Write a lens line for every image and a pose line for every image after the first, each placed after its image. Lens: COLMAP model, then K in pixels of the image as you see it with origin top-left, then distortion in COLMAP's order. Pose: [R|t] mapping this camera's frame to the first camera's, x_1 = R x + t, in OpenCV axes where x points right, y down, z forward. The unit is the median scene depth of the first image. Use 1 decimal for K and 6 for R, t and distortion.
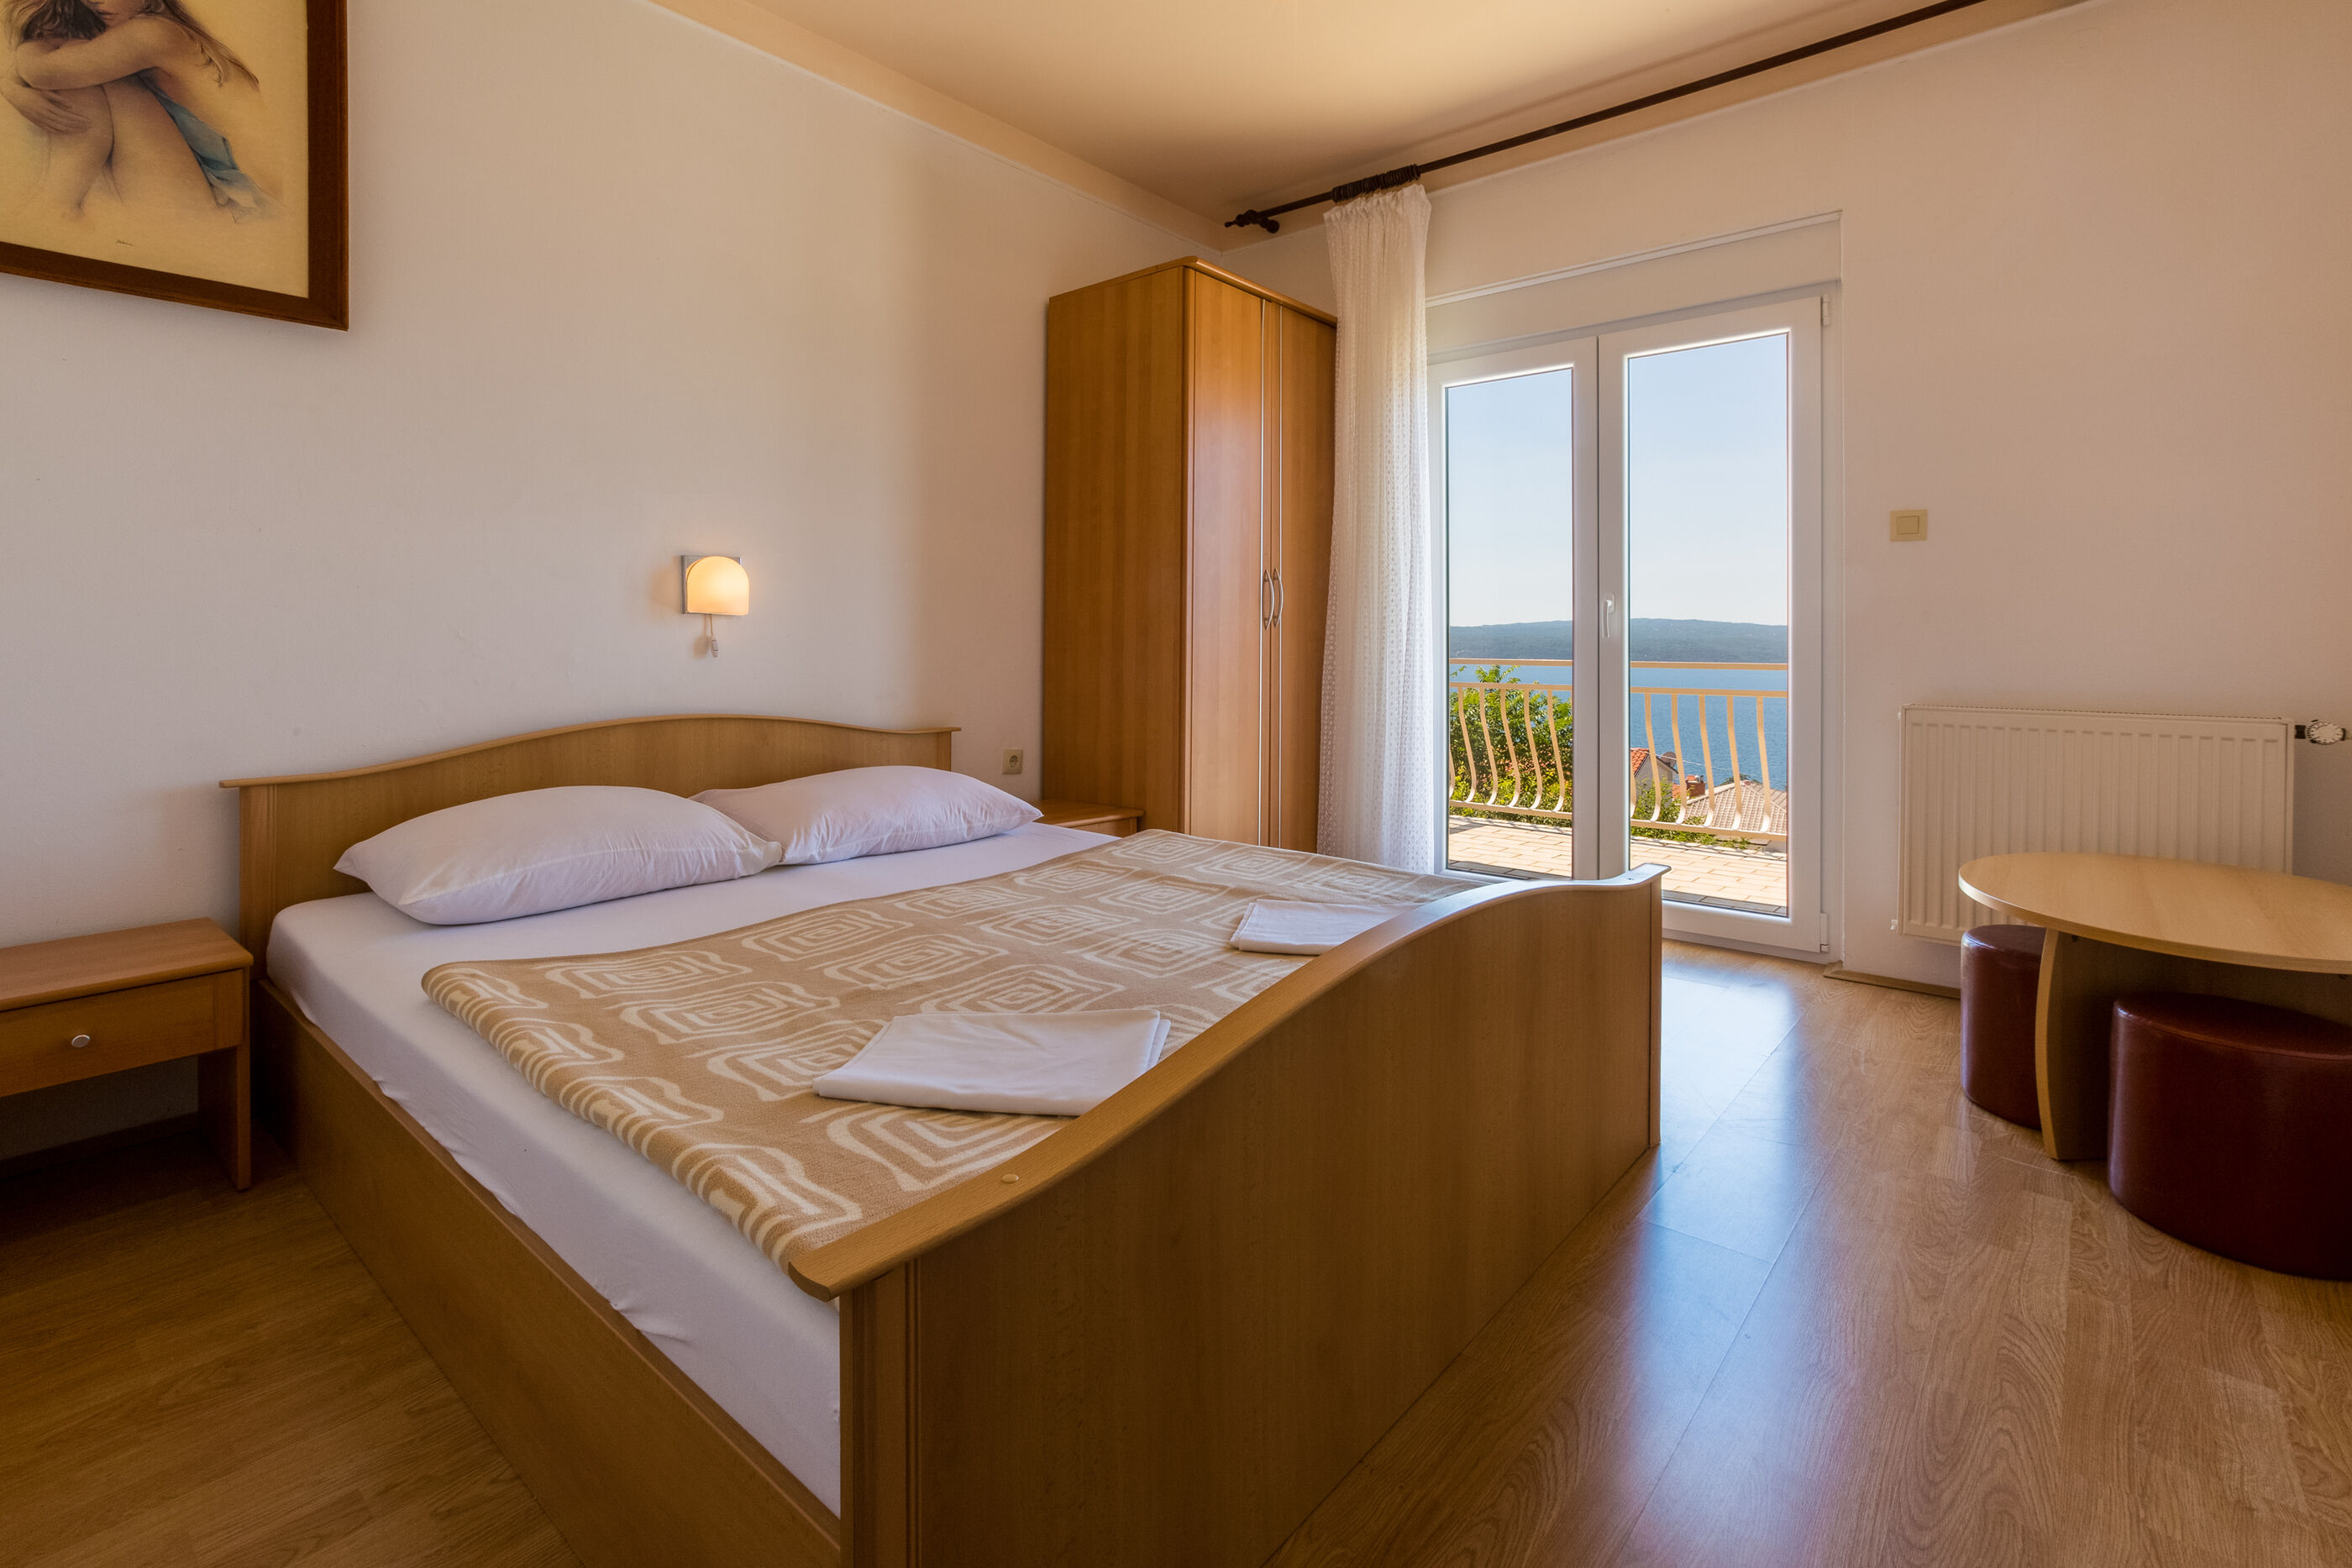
lens RADIAL K [[1082.2, 0, 1184.0], [0, 1082.2, 791.5], [0, 0, 1]] dist [-0.000533, -0.000609]
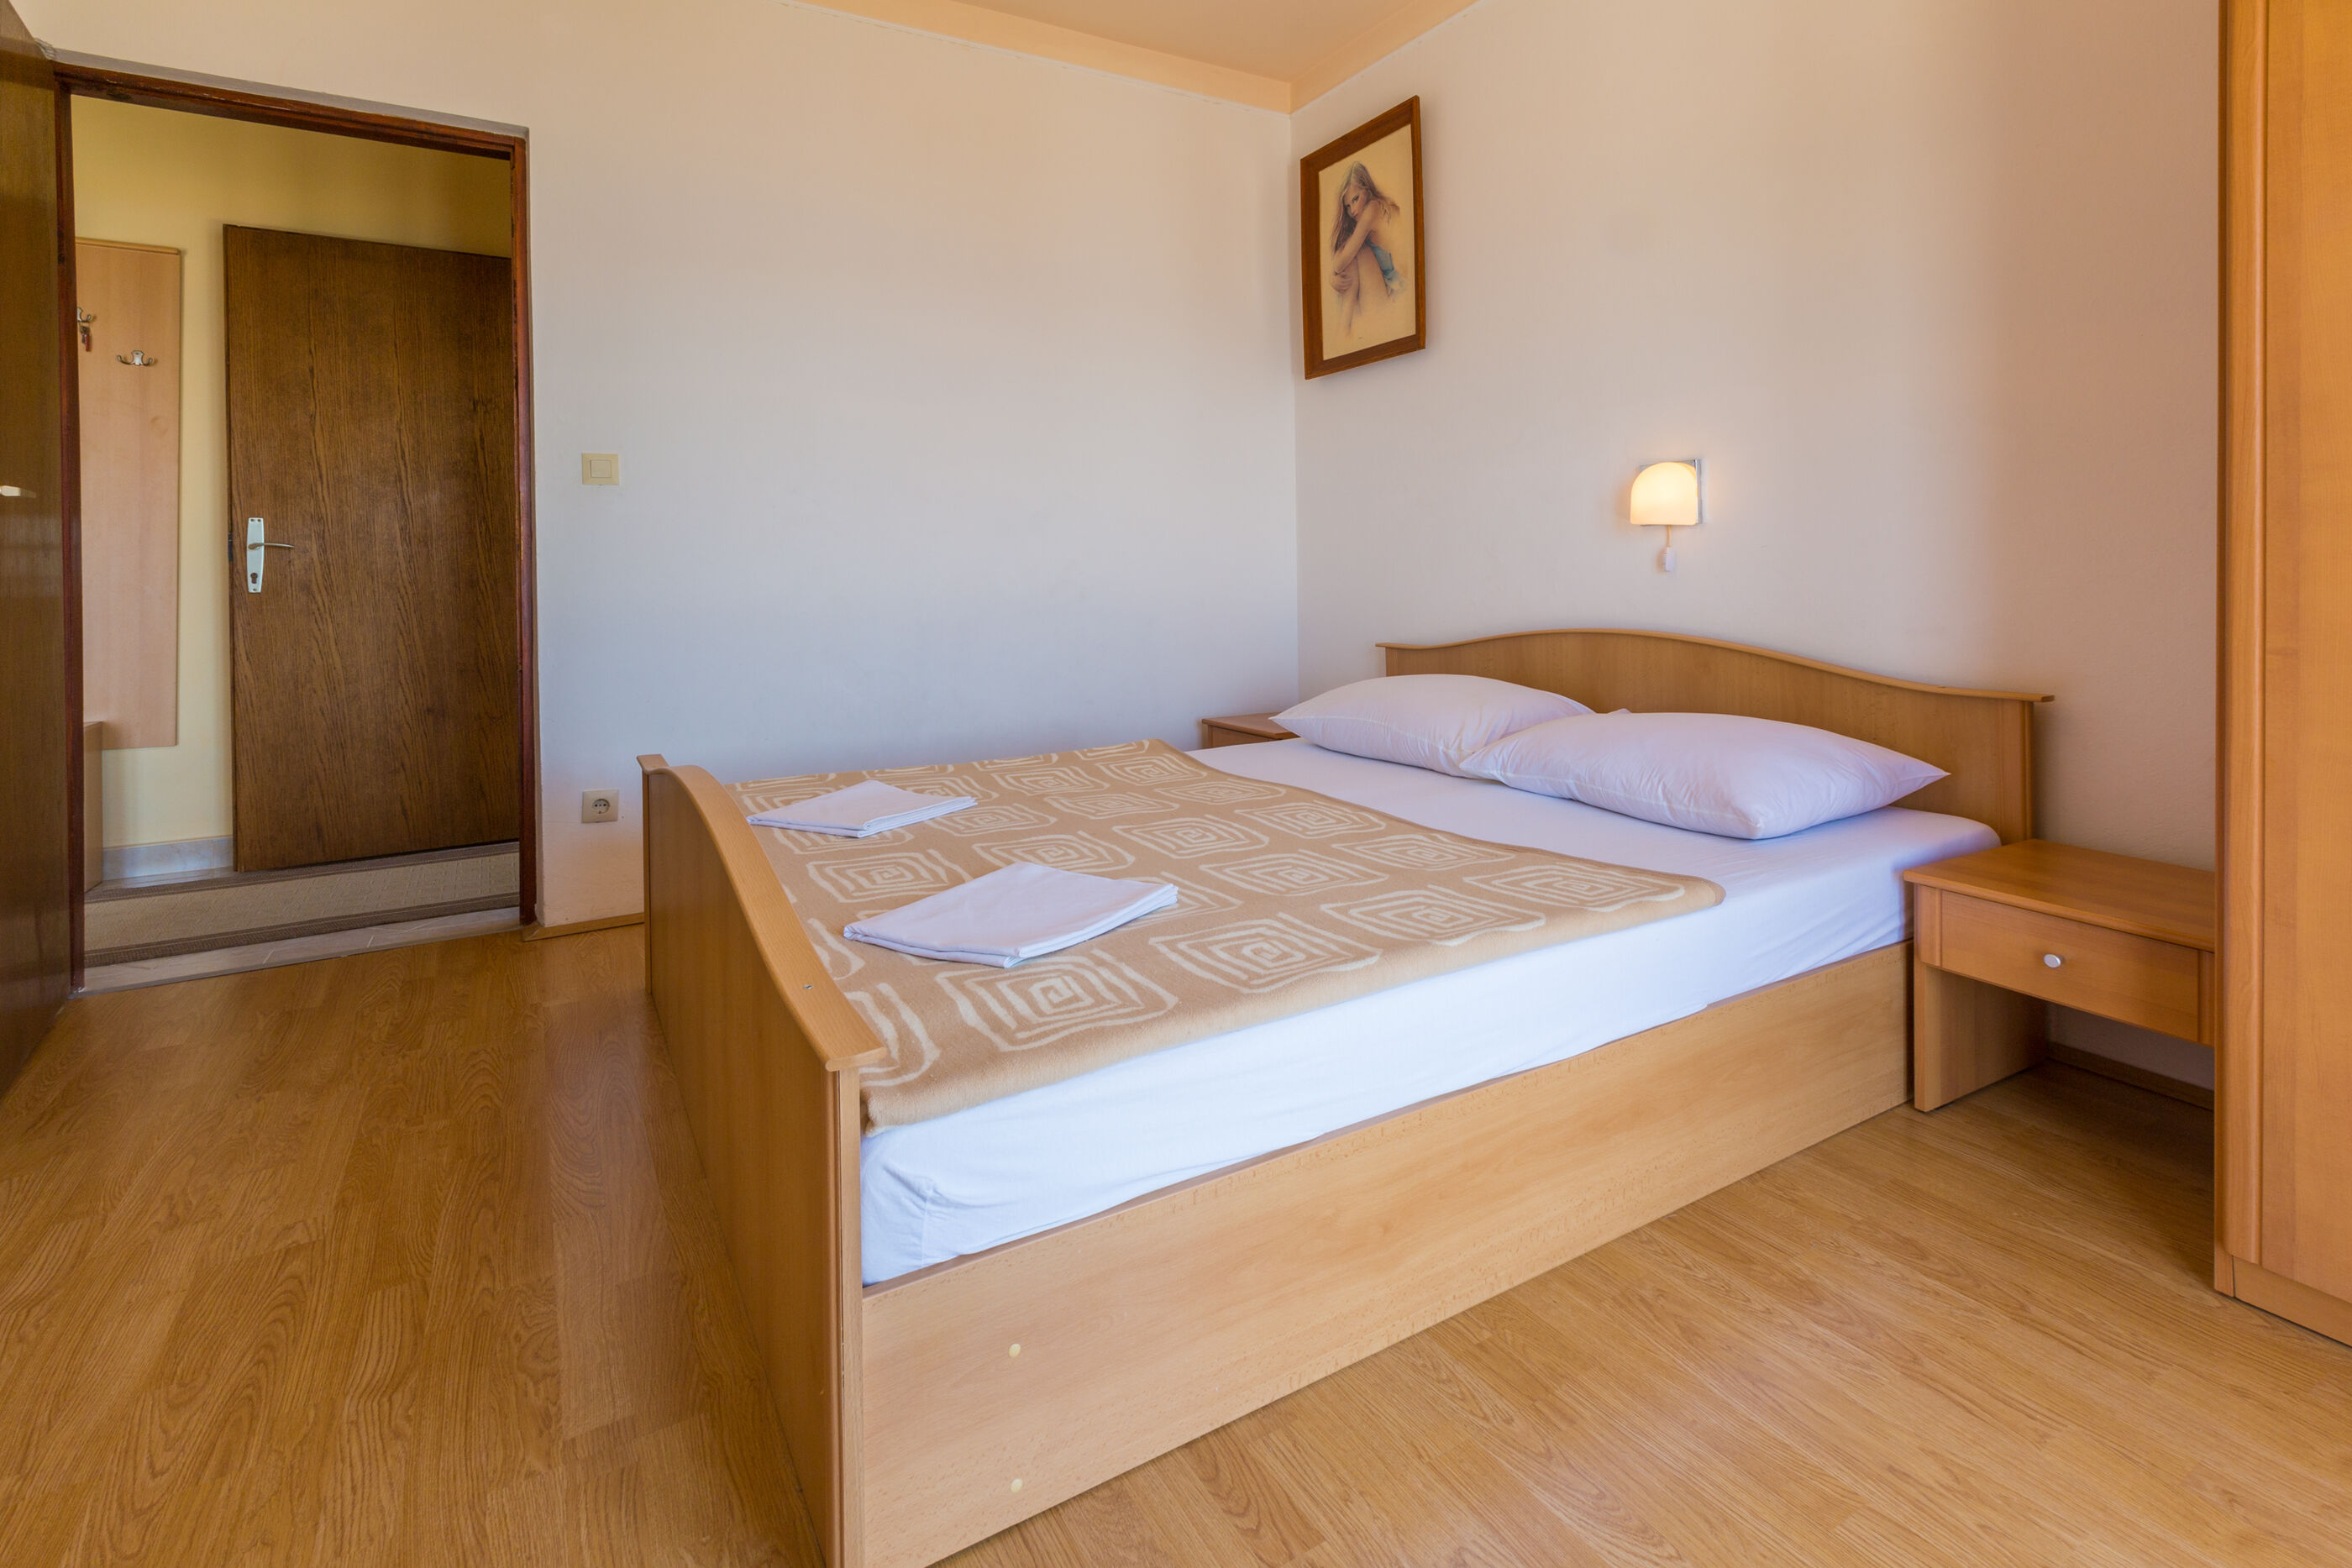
lens RADIAL K [[1082.2, 0, 1184.0], [0, 1082.2, 791.5], [0, 0, 1]] dist [-0.000533, -0.000609]
pose [[-0.342134, 0.183261, -0.921607, 0.879361], [-0.131988, 0.961700, 0.240232, -0.157858], [0.930335, 0.203833, -0.304842, 1.326186]]
